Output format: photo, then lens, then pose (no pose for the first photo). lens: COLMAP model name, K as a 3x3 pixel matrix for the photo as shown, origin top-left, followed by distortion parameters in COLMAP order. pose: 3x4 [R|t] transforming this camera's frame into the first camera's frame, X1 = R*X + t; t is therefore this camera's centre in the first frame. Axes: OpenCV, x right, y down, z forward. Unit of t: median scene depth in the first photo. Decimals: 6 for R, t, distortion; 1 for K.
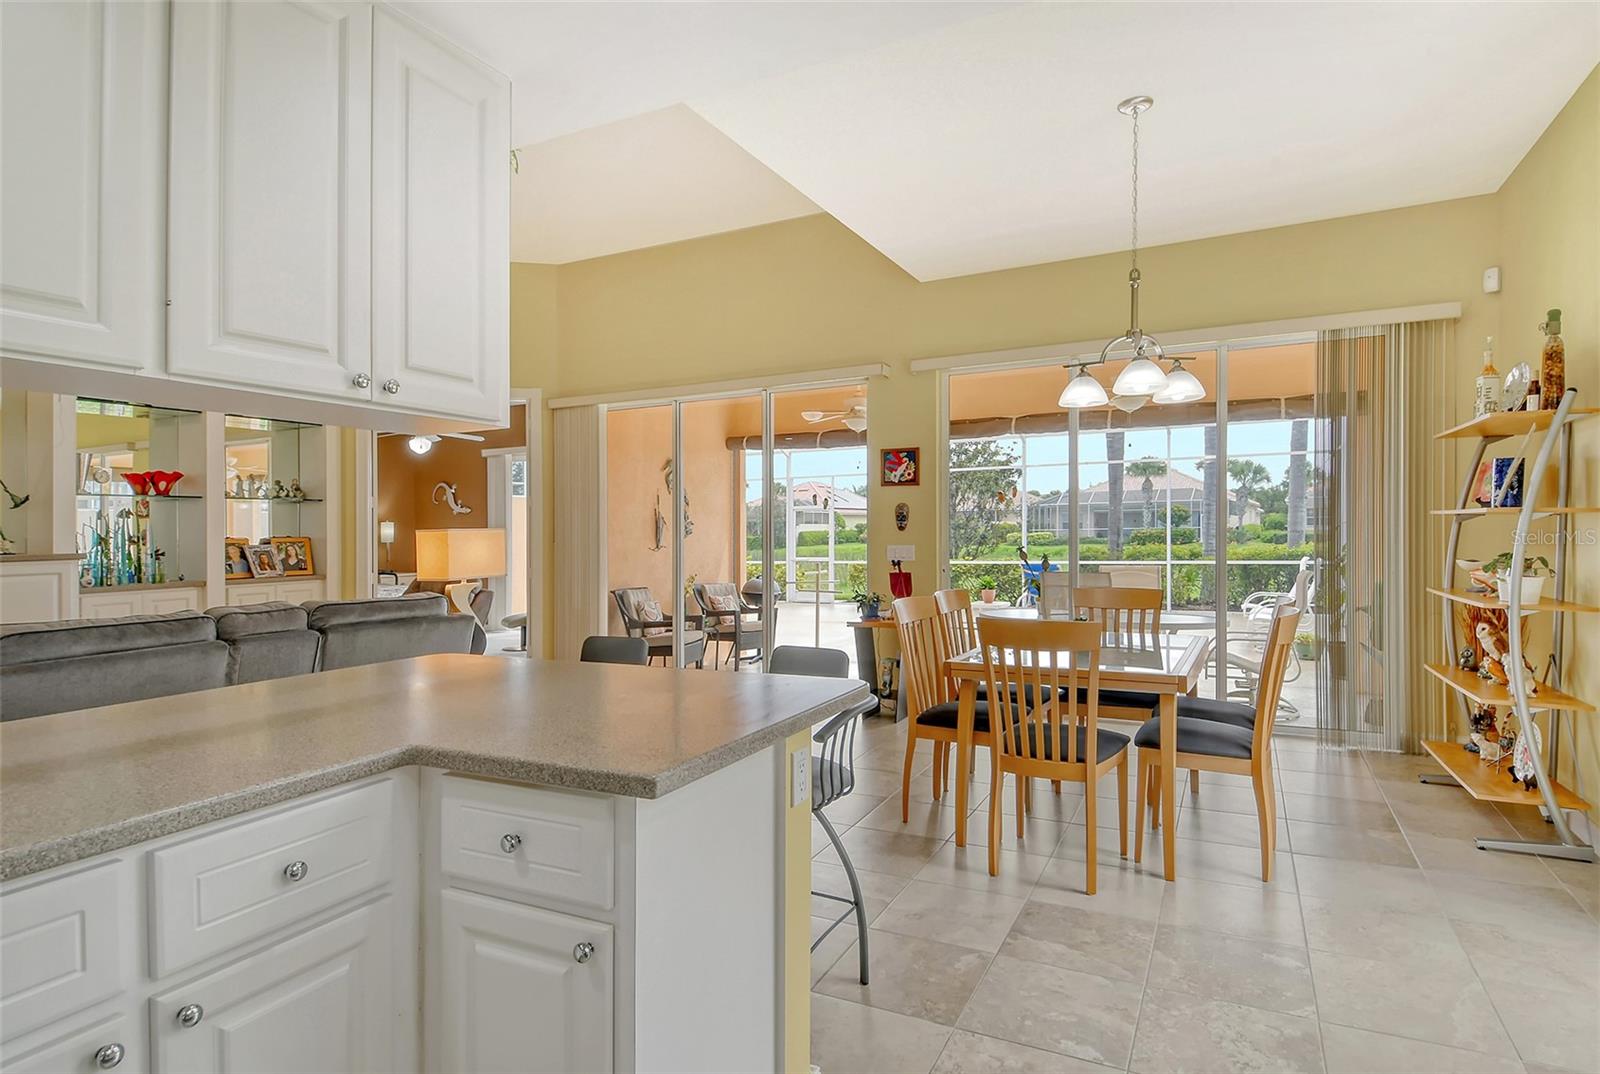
lens RADIAL K [[867.4, 0, 805.0], [0, 867.4, 535.4], [0, 0, 1]] dist [0.040509, -0.028080]
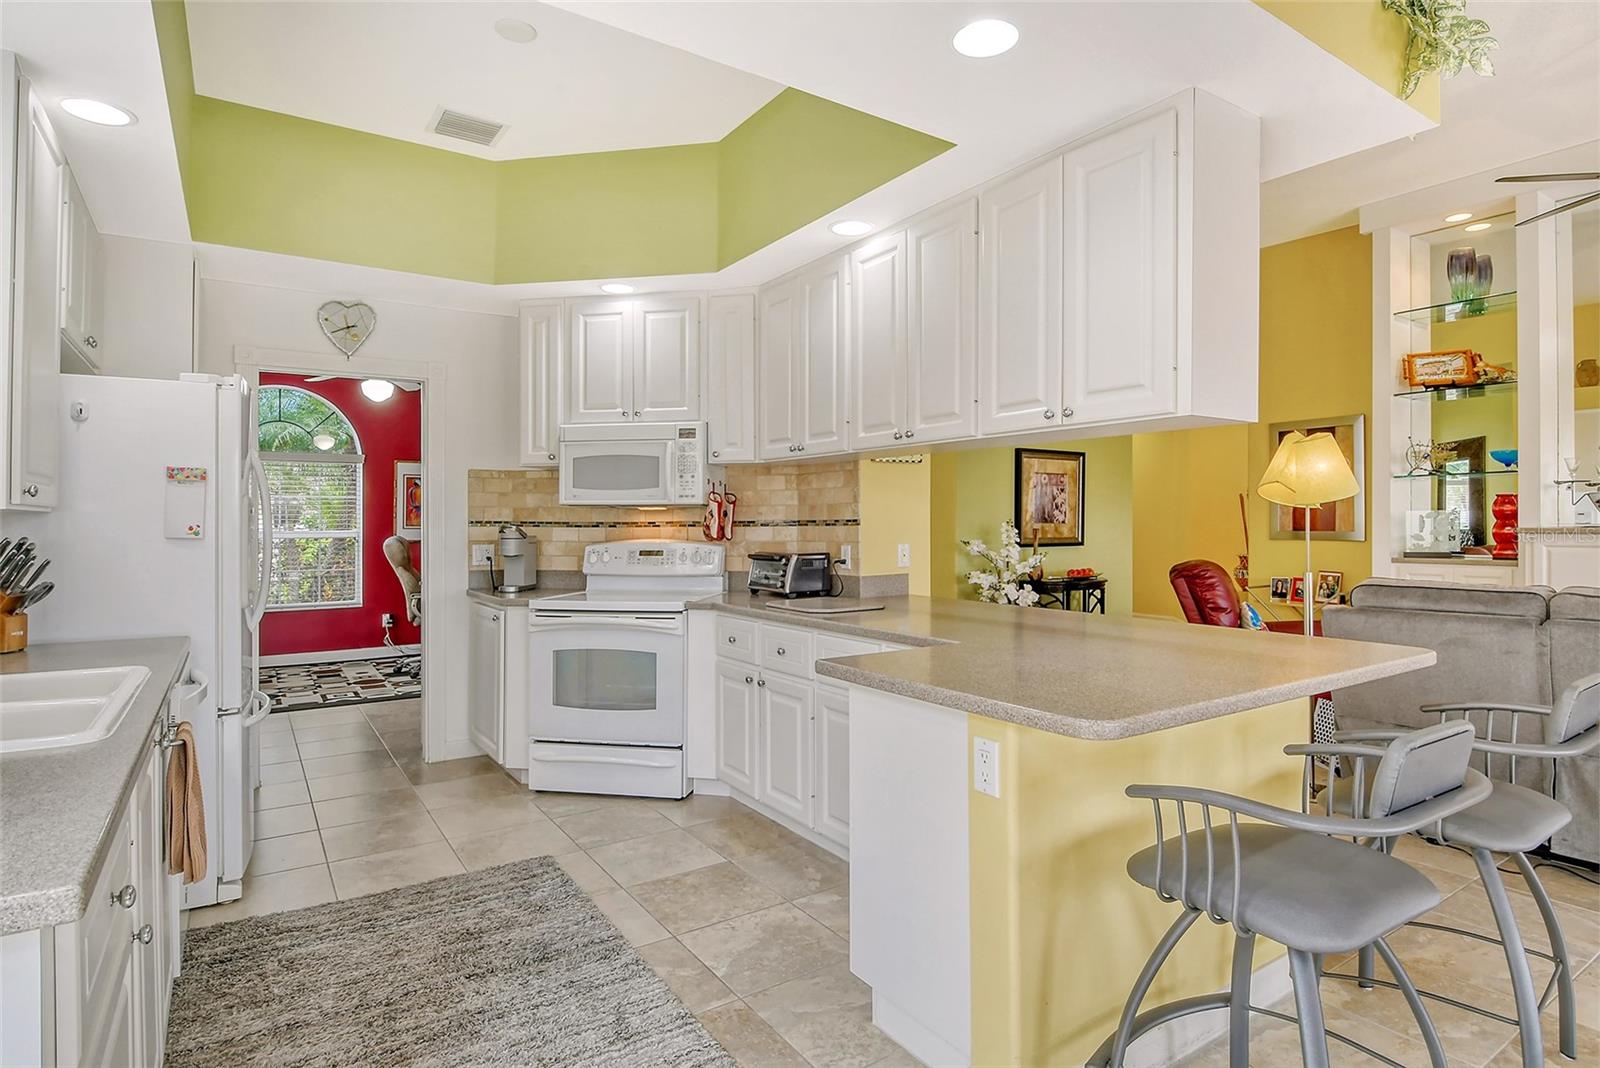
lens RADIAL K [[846.8, 0, 803.8], [0, 846.8, 508.1], [0, 0, 1]] dist [0.003795, 0.000609]
pose [[-0.498714, 0.002183, -0.866764, 0.273615], [0.009316, 0.999953, -0.002842, -0.003275], [0.866716, -0.009492, -0.498711, 0.389113]]
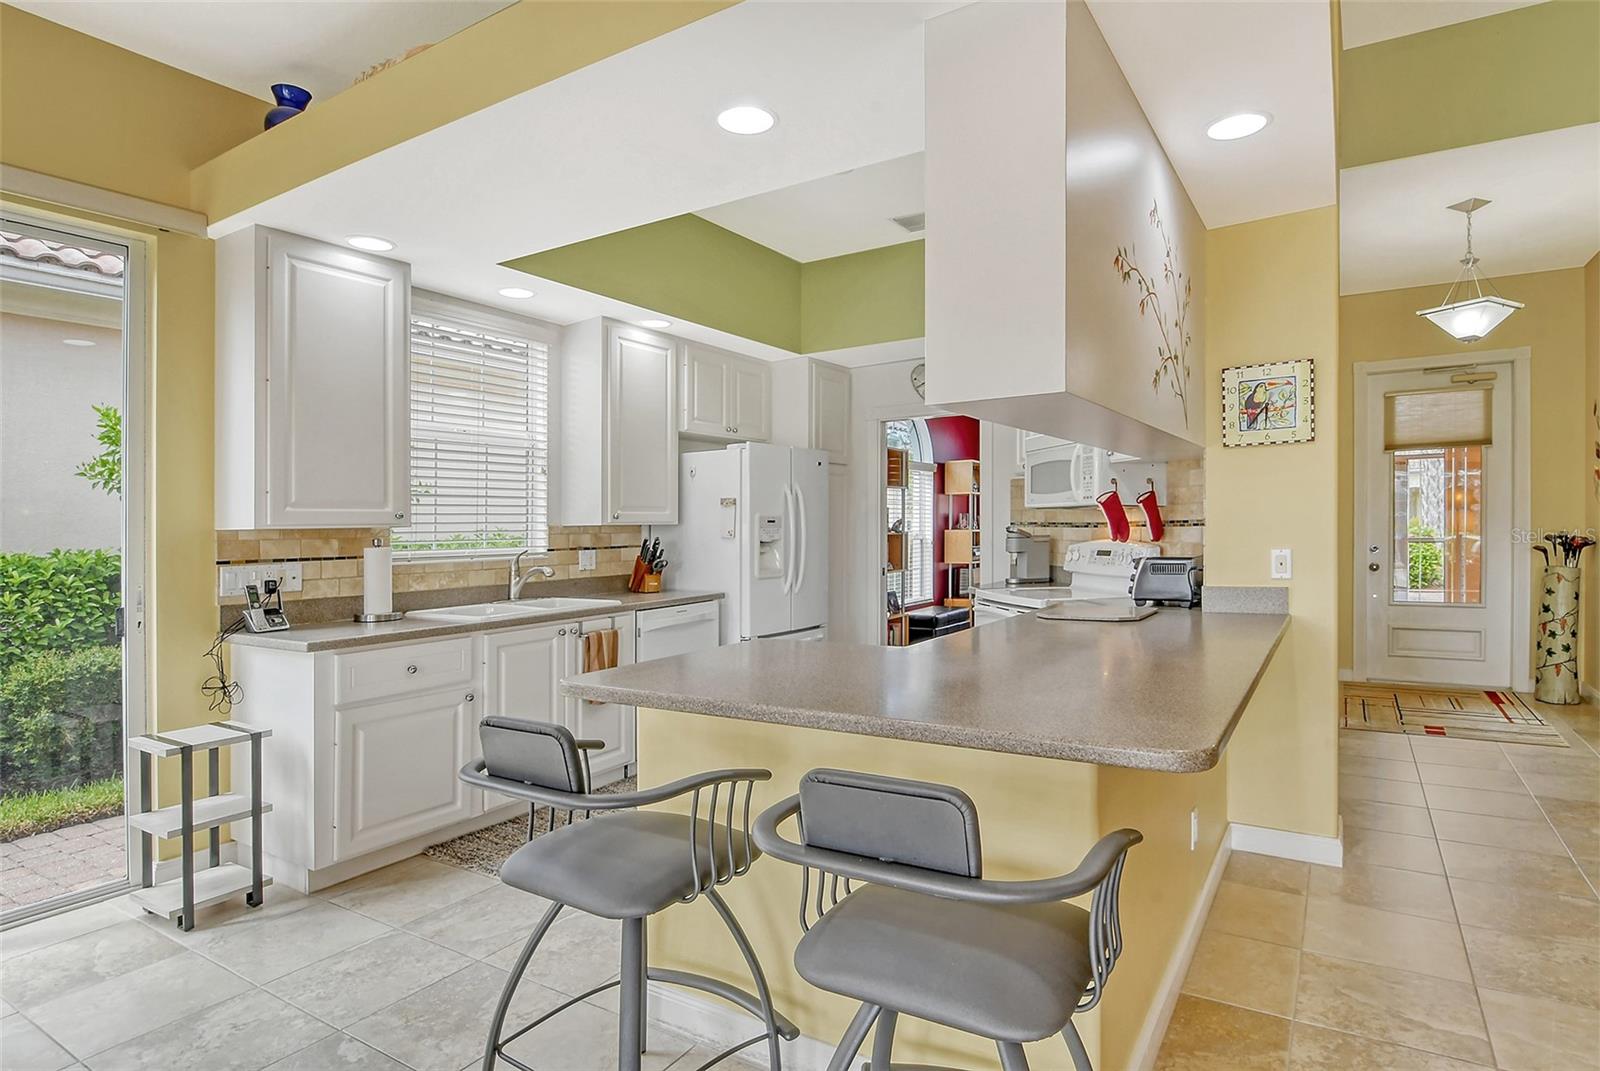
lens RADIAL K [[857.8, 0, 819.0], [0, 857.8, 528.8], [0, 0, 1]] dist [0.019521, -0.026218]
pose [[-0.995295, 0.032390, 0.091316, -0.115589], [0.032869, 0.999453, 0.003746, -0.000152], [-0.091145, 0.006729, -0.995815, 0.686709]]
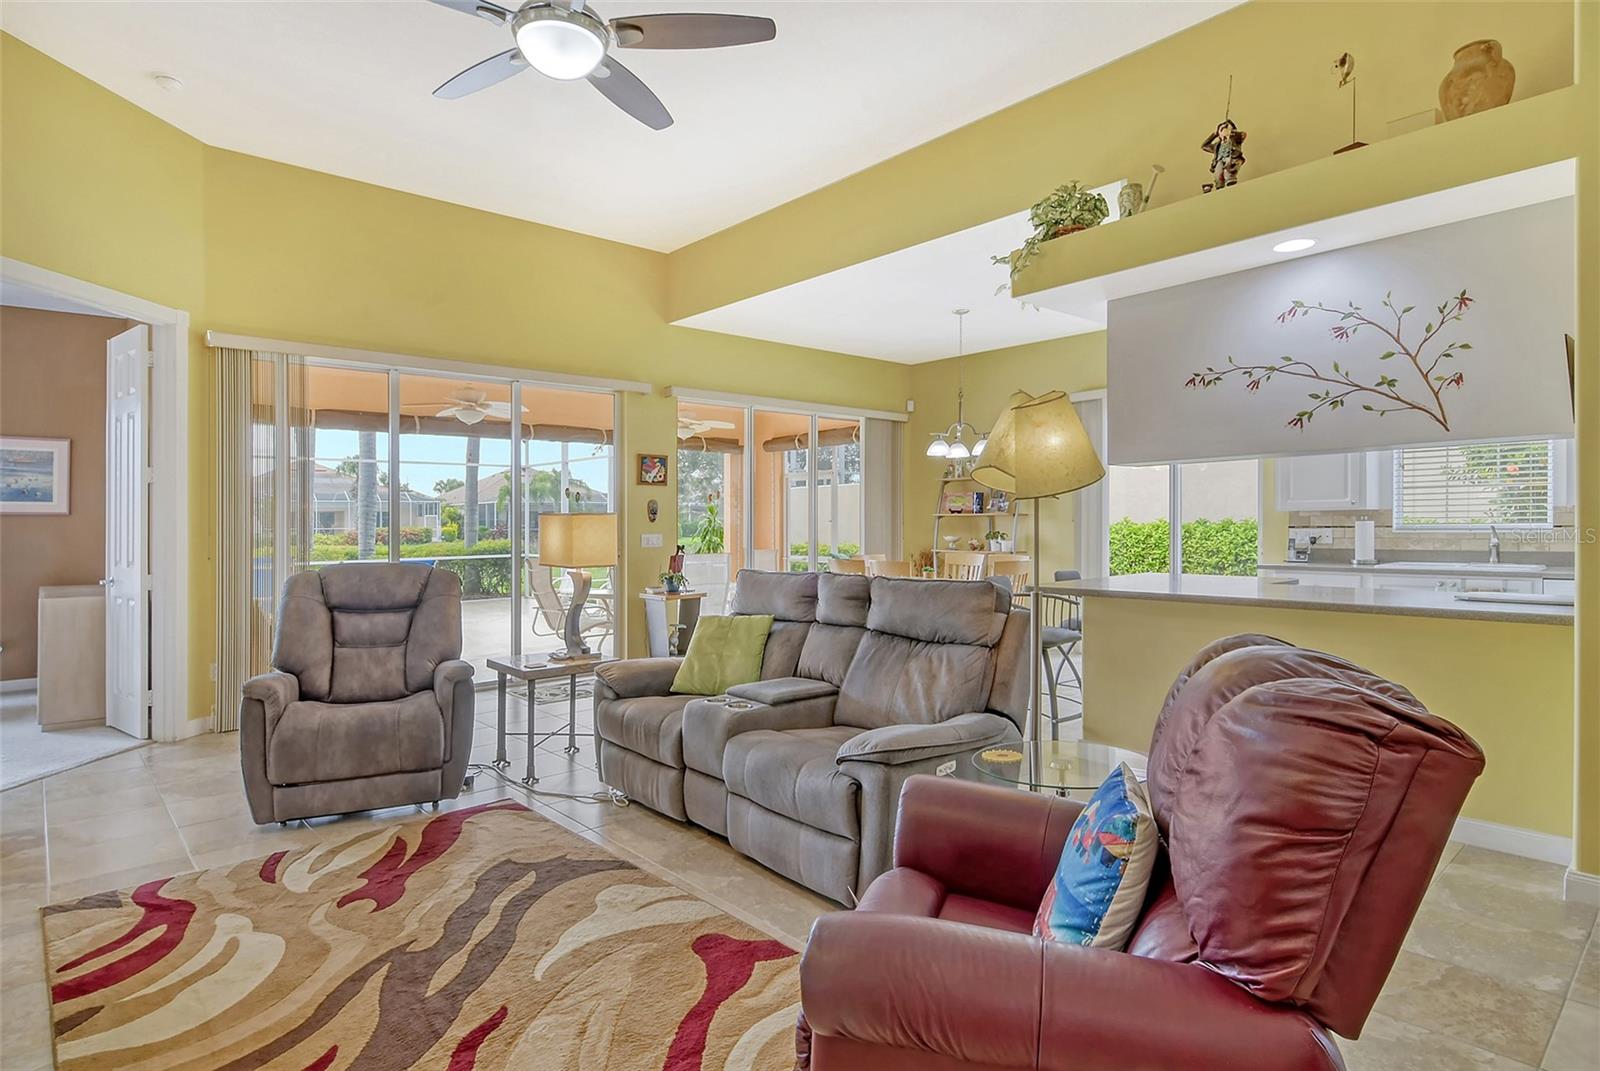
lens RADIAL K [[860.9, 0, 805.6], [0, 860.9, 517.1], [0, 0, 1]] dist [0.024835, -0.020109]
pose [[0.375222, 0.017184, 0.926775, -0.943618], [0.009348, 0.999707, -0.022321, 0.016407], [-0.926888, 0.017039, 0.374952, 0.358667]]
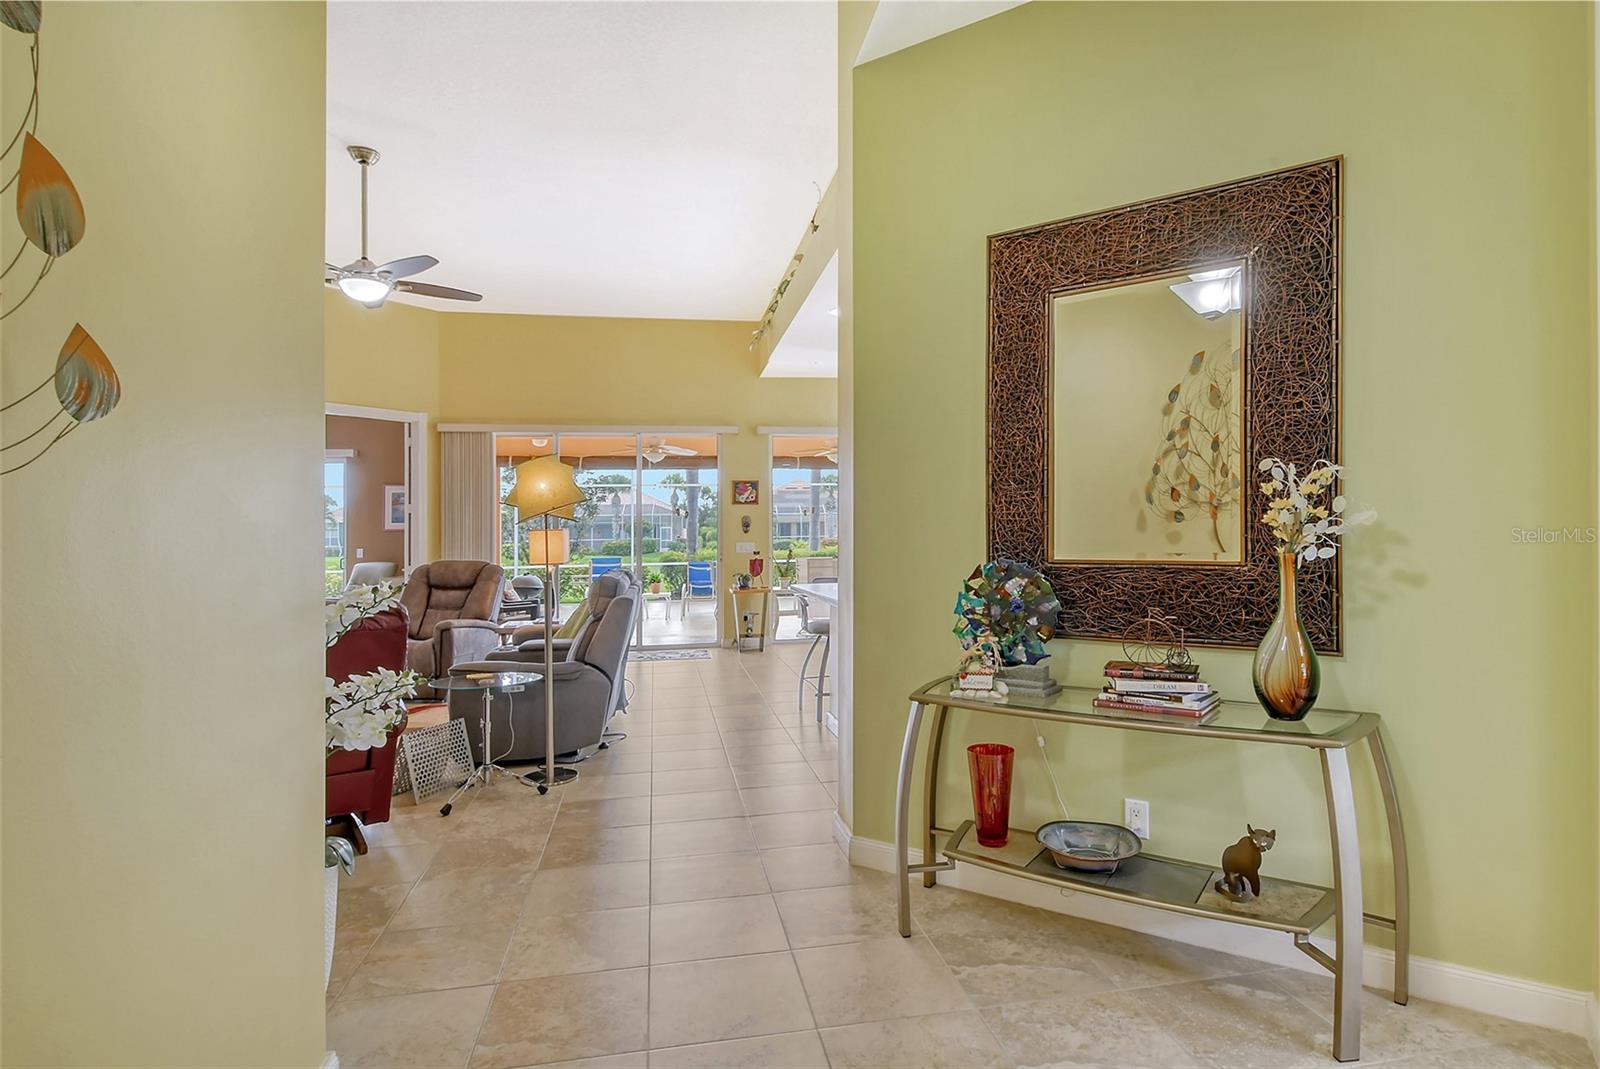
lens RADIAL K [[845.6, 0, 822.6], [0, 845.6, 534.0], [0, 0, 1]] dist [0.022648, -0.000090]
pose [[0.798705, 0.002528, 0.601718, -0.710315], [0.006473, 0.999897, -0.012793, 0.016716], [-0.601689, 0.014113, 0.798606, -0.305275]]
